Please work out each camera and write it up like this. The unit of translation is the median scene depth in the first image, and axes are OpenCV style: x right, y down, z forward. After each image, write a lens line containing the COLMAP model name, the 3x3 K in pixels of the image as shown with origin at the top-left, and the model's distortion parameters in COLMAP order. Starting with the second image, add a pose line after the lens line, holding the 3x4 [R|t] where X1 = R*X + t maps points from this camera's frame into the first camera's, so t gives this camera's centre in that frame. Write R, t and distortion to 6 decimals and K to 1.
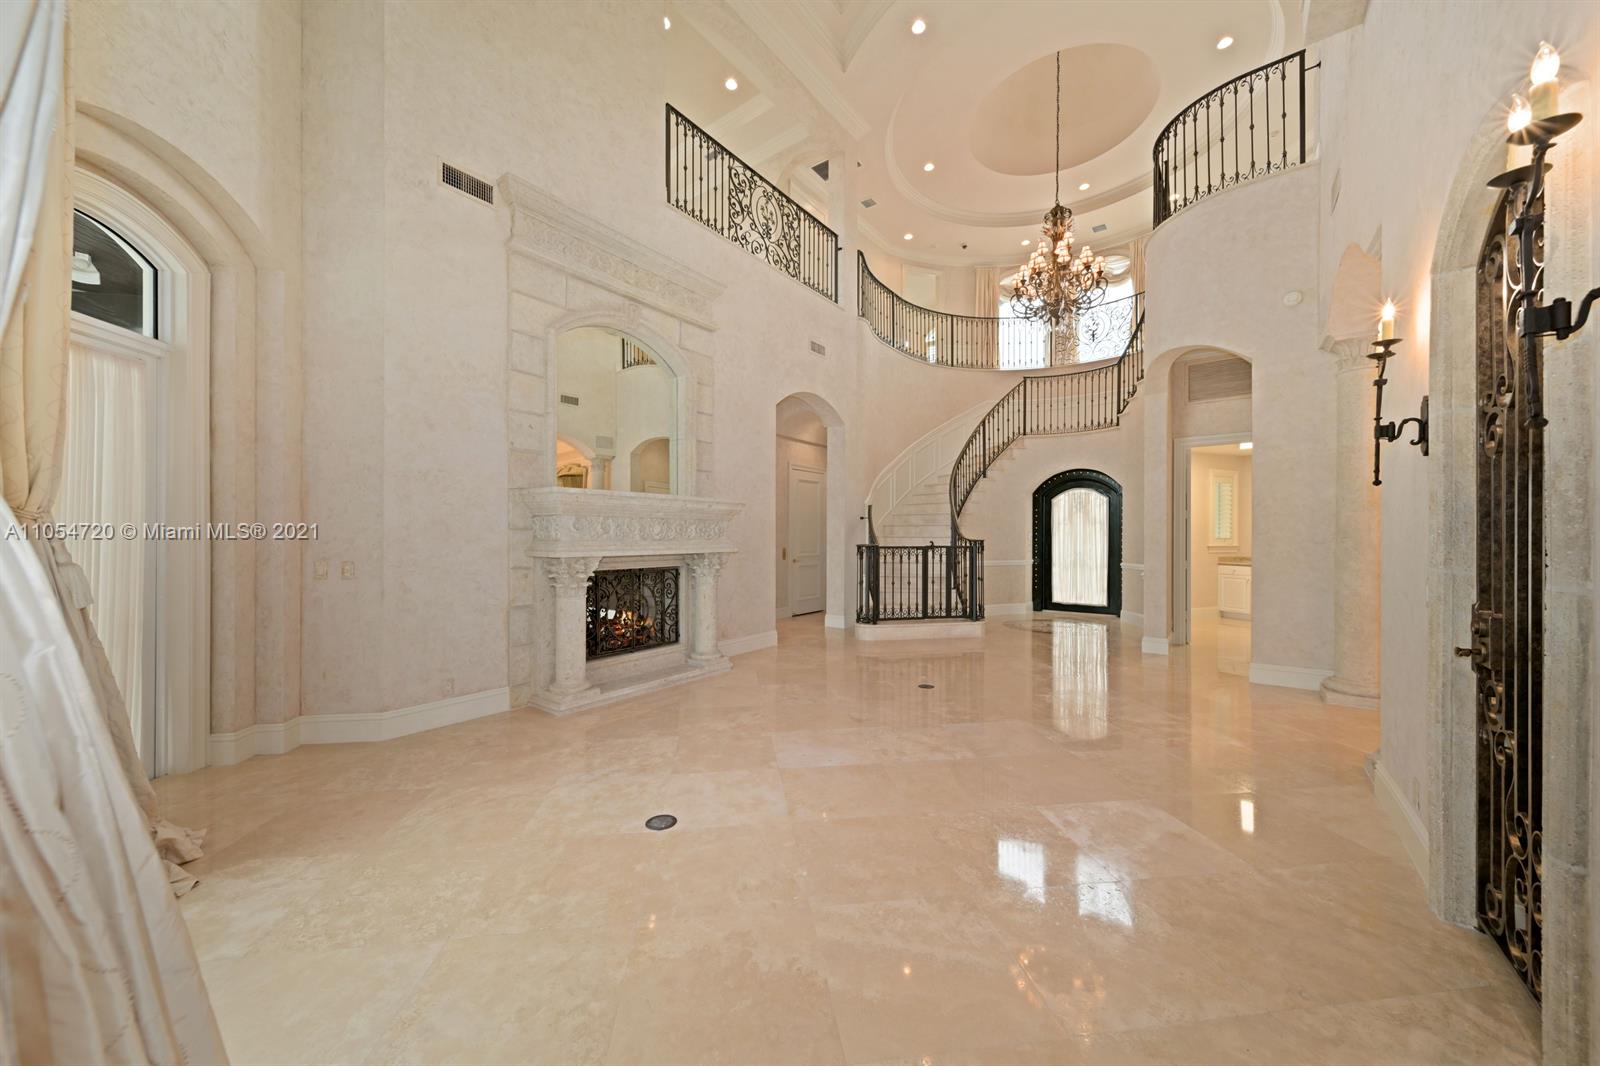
lens RADIAL K [[559.5, 0, 797.8], [0, 559.5, 532.9], [0, 0, 1]] dist [0.001176, -0.000054]
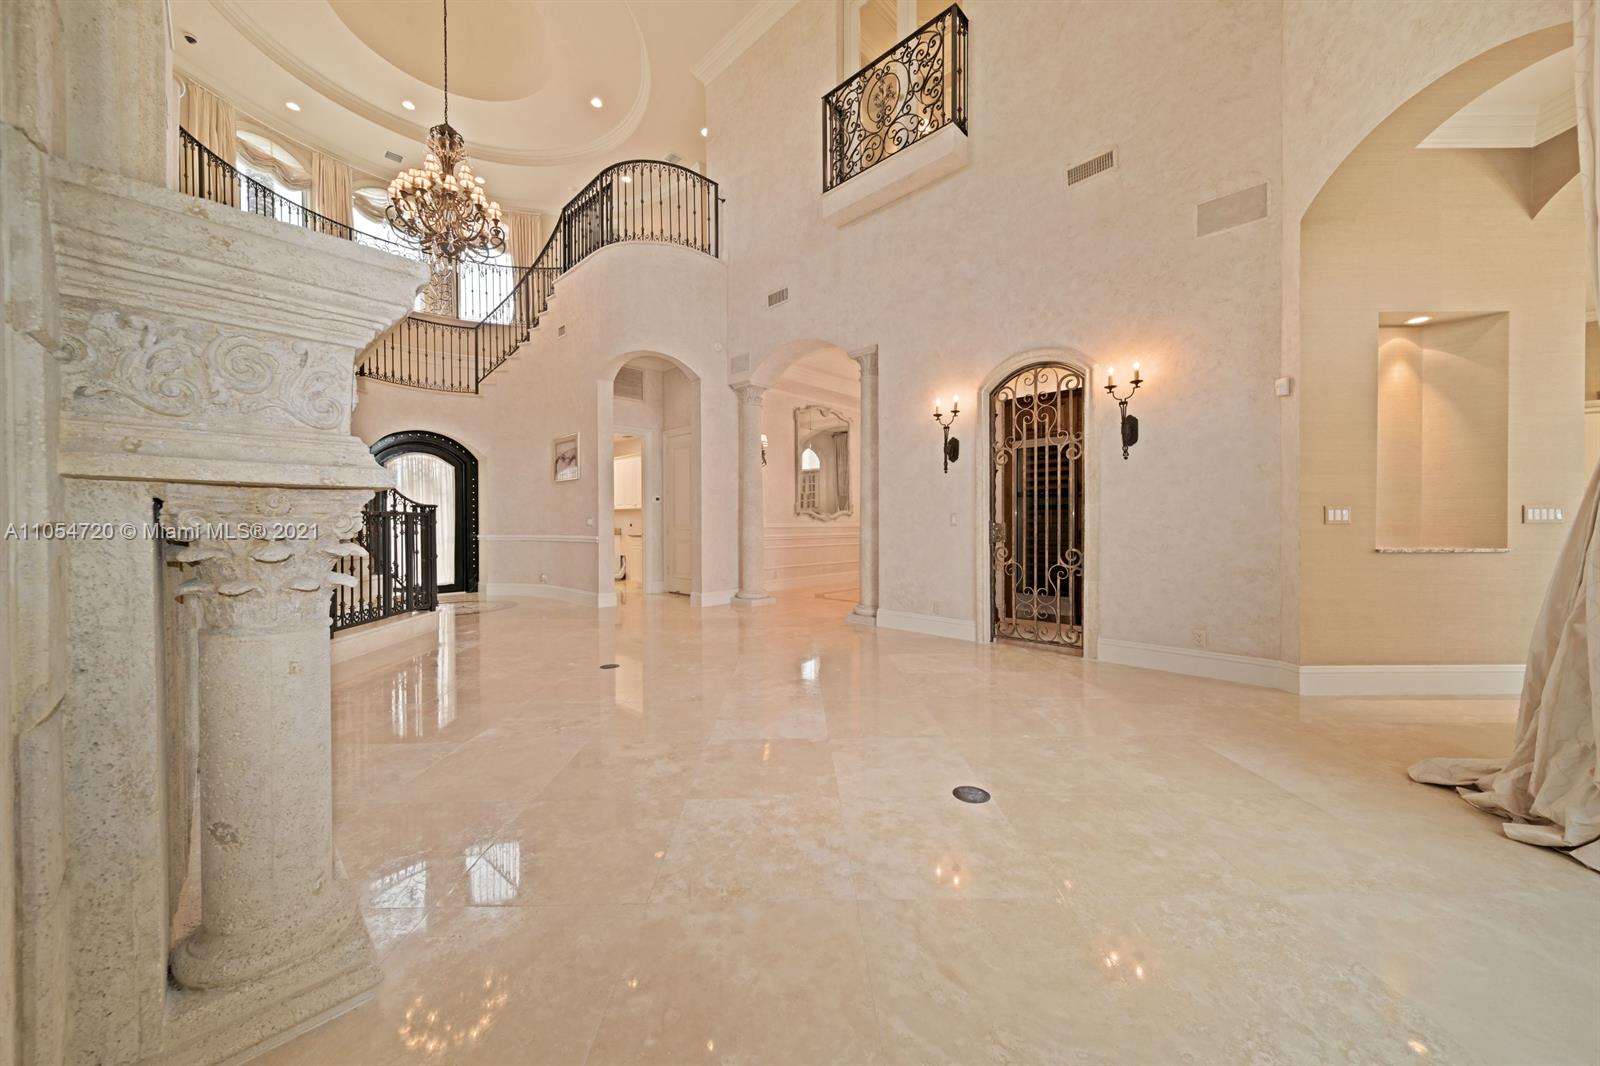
lens RADIAL K [[559.5, 0, 797.8], [0, 559.5, 532.9], [0, 0, 1]] dist [0.001176, -0.000054]
pose [[0.118037, -0.017554, 0.992854, -0.769548], [-0.002212, 0.999837, 0.017940, 0.068068], [-0.993007, -0.004314, 0.117979, 0.797830]]
